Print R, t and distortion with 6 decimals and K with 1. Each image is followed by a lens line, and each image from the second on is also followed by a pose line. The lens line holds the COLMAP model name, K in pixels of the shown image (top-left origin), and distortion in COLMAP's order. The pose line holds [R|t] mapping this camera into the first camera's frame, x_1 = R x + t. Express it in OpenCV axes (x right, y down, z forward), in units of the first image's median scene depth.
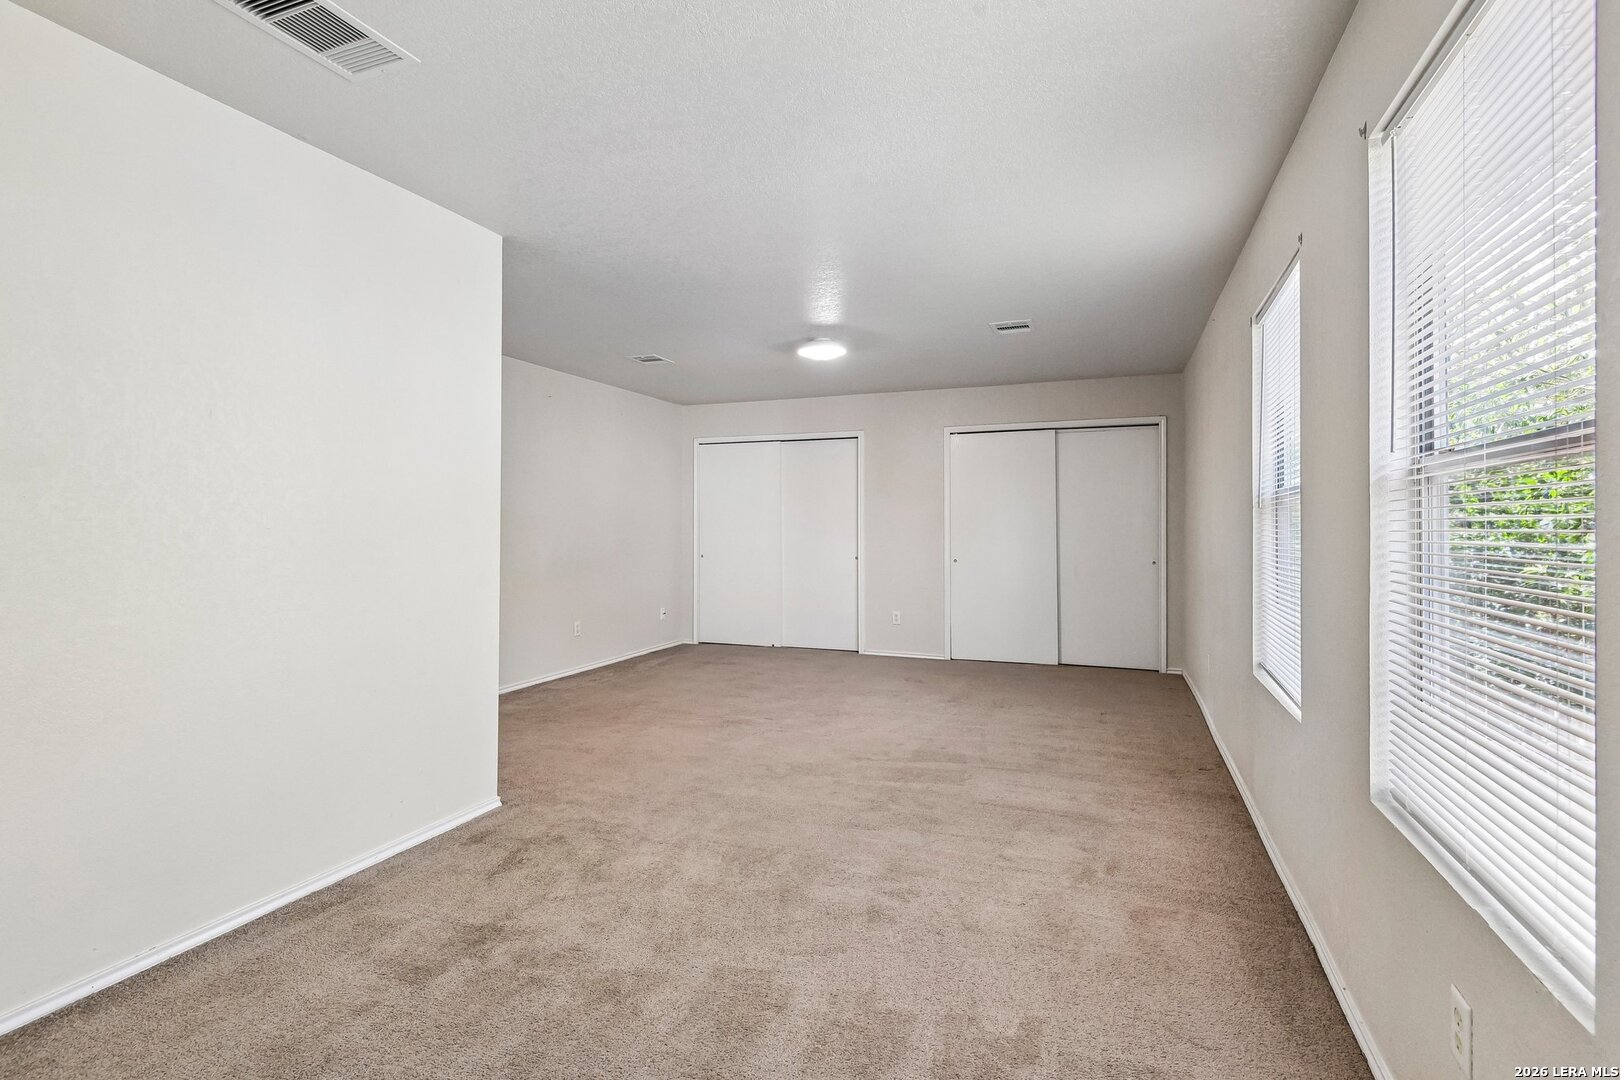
lens RADIAL K [[763.4, 0, 809.6], [0, 763.4, 530.9], [0, 0, 1]] dist [0.005007, -0.006139]
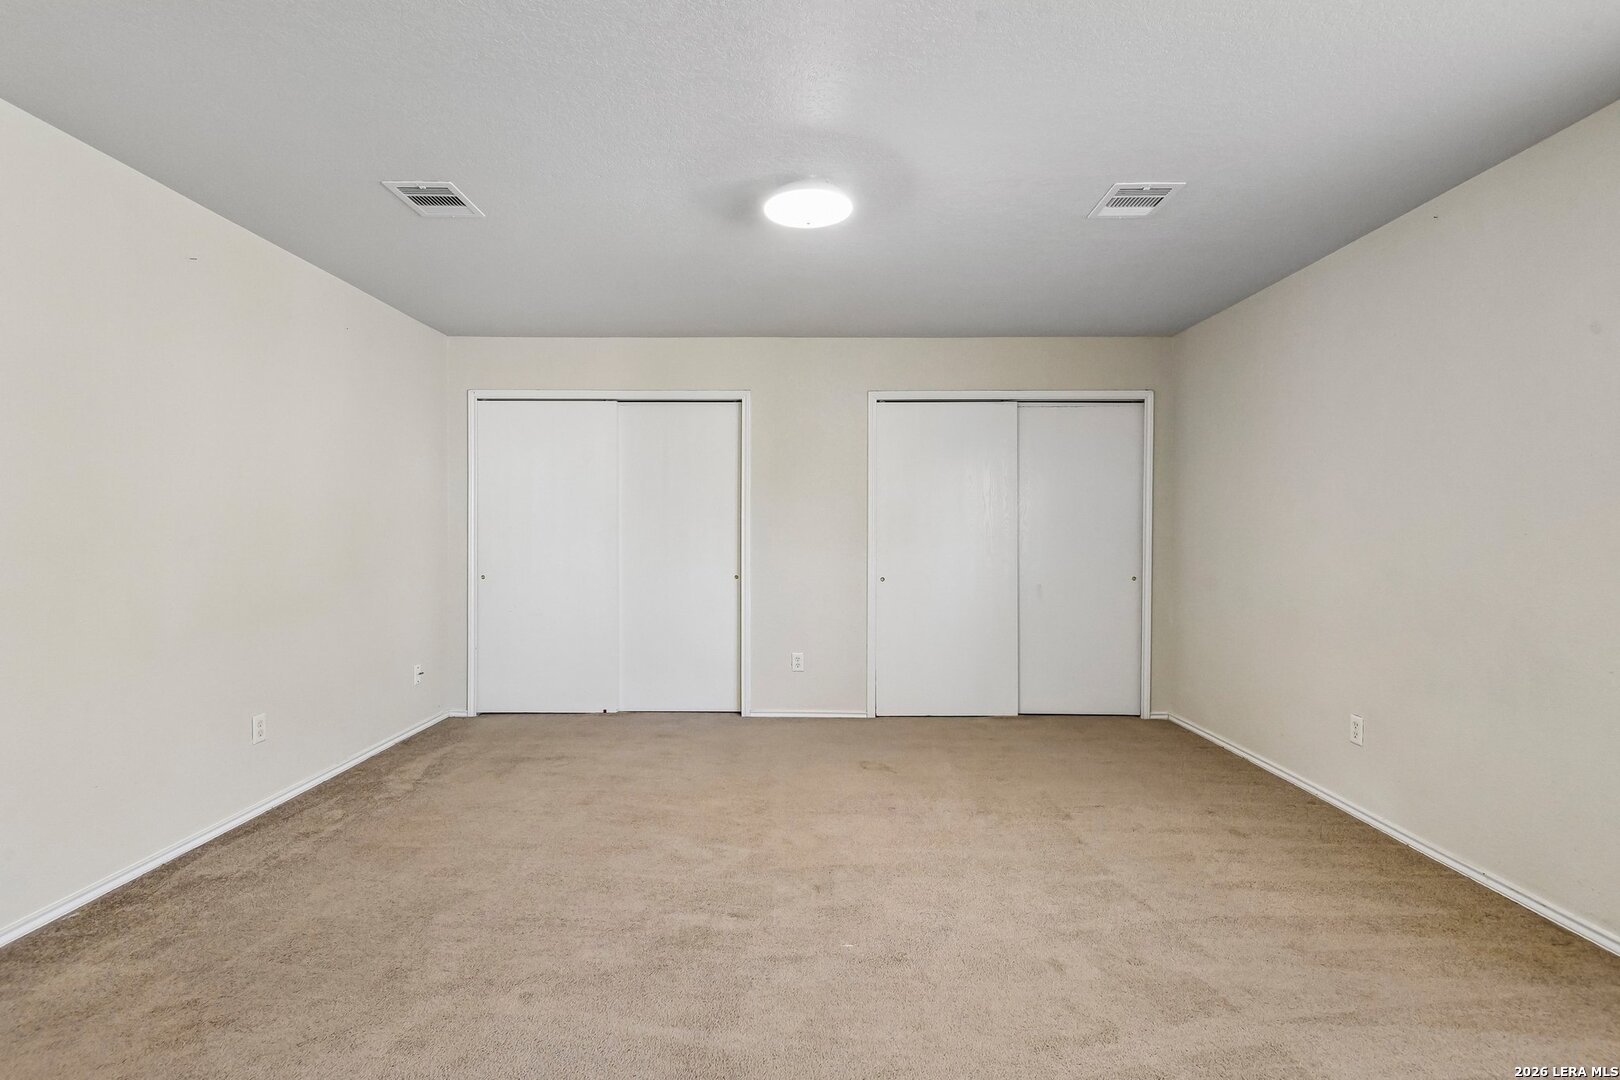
lens RADIAL K [[763.4, 0, 810.9], [0, 763.4, 549.3], [0, 0, 1]] dist [0.005007, -0.006139]
pose [[0.935597, -0.006560, 0.353008, -0.131877], [0.000067, 0.999831, 0.018401, -0.002558], [-0.353069, -0.017193, 0.935439, 0.372228]]
